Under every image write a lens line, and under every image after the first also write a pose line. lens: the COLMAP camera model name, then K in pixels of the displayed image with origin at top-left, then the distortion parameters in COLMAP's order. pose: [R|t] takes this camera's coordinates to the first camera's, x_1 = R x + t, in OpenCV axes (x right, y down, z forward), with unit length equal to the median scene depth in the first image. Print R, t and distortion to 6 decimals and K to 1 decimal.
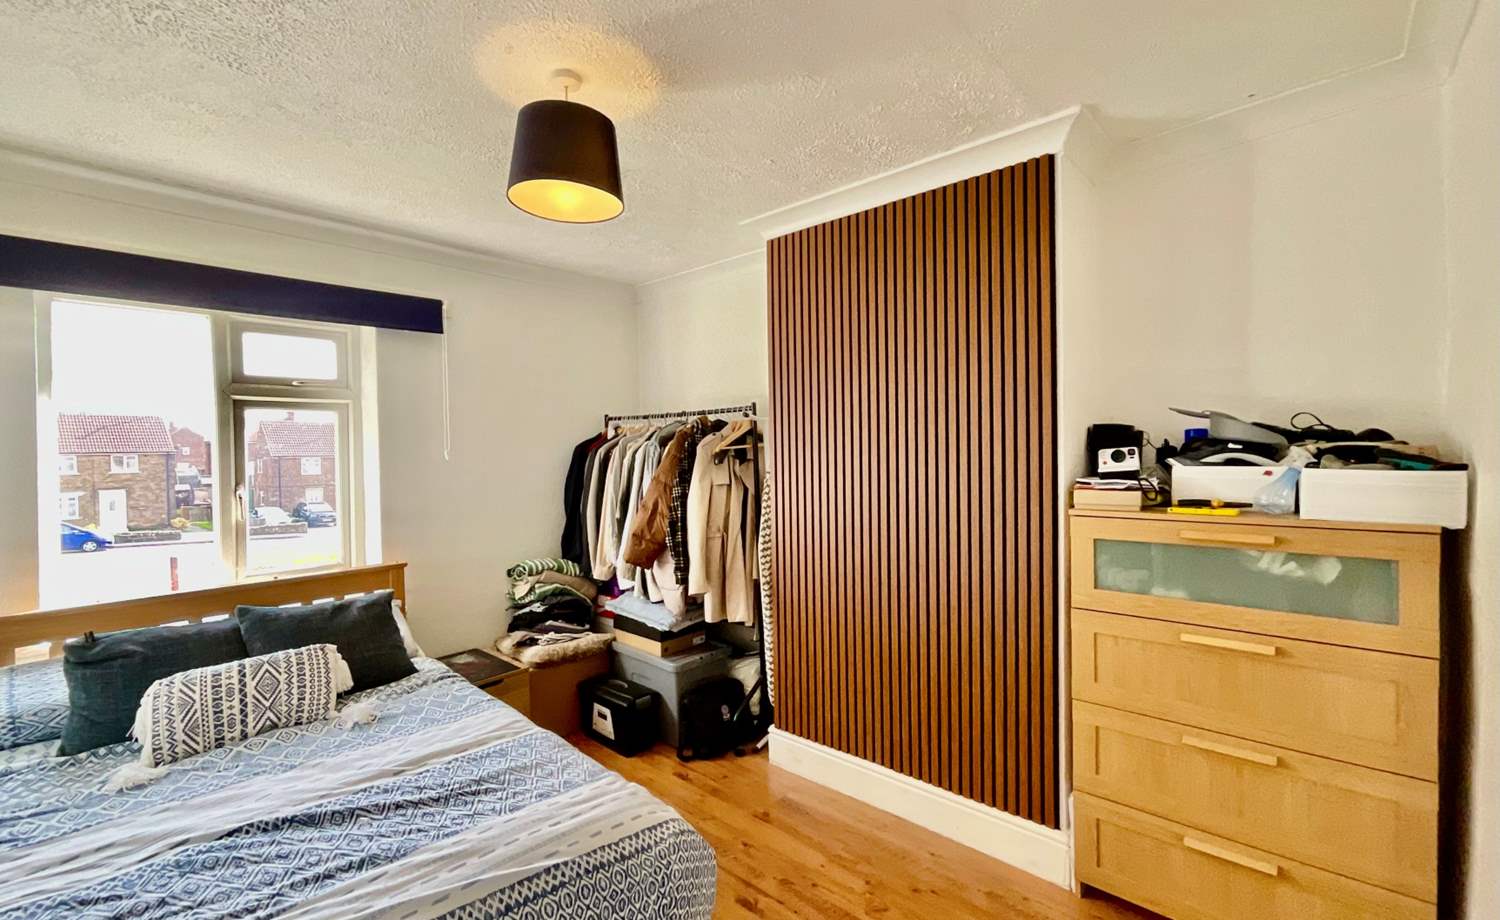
lens RADIAL K [[619.8, 0, 736.9], [0, 619.8, 462.8], [0, 0, 1]] dist [0.001148, -0.000194]
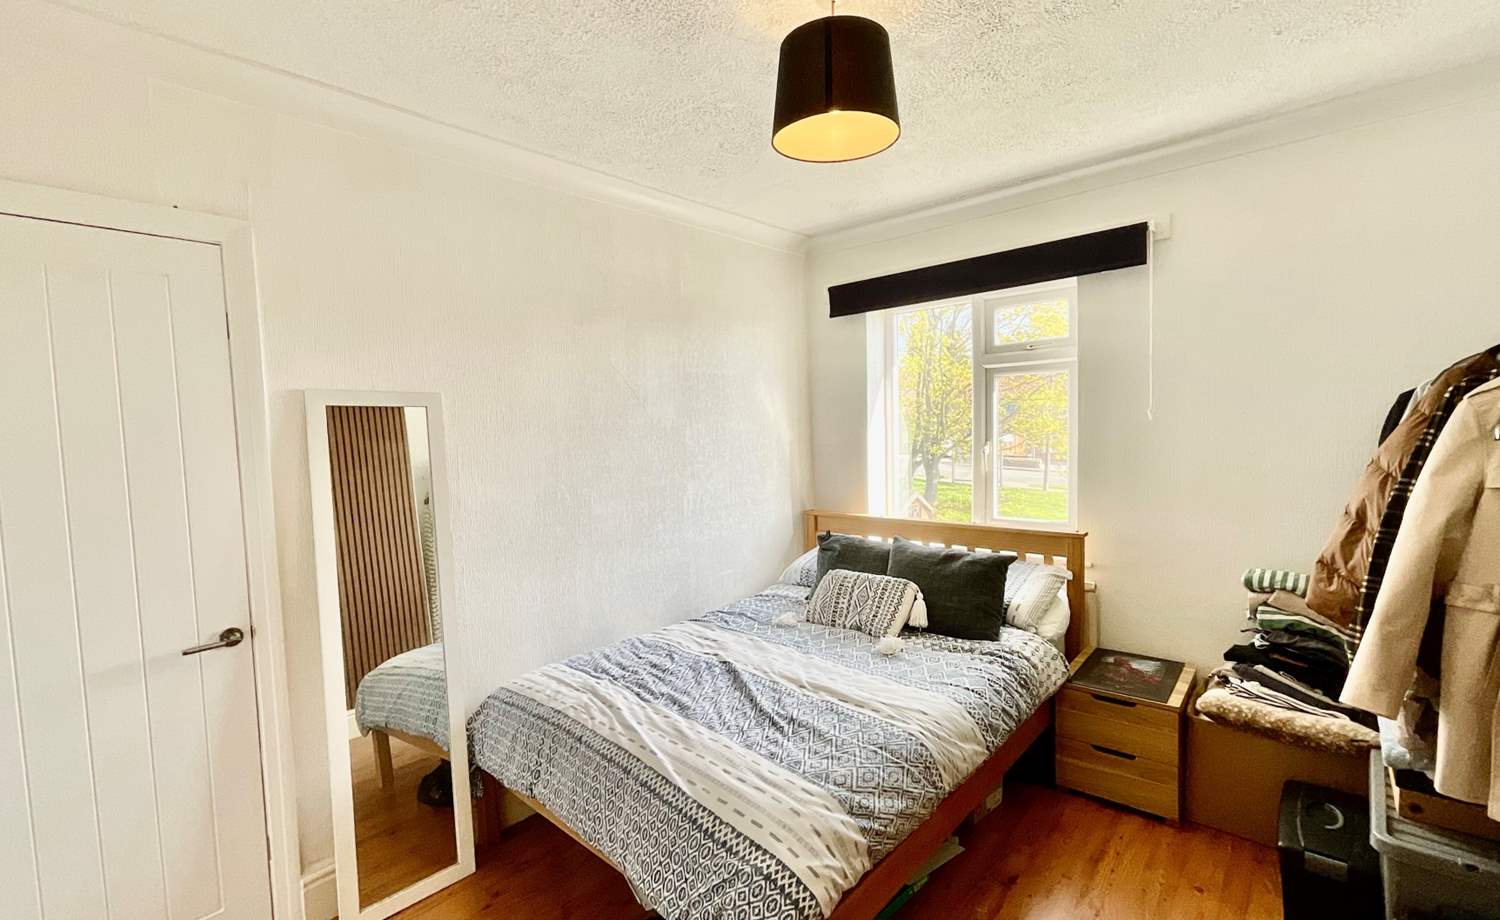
lens RADIAL K [[639.3, 0, 750.0], [0, 639.3, 460.0], [0, 0, 1]] dist [-0.014635, -0.000116]
pose [[0.047238, 0.074702, -0.996086, 0.561642], [0.004905, 0.997170, 0.075015, -0.030352], [0.998872, -0.008429, 0.046738, 0.720399]]
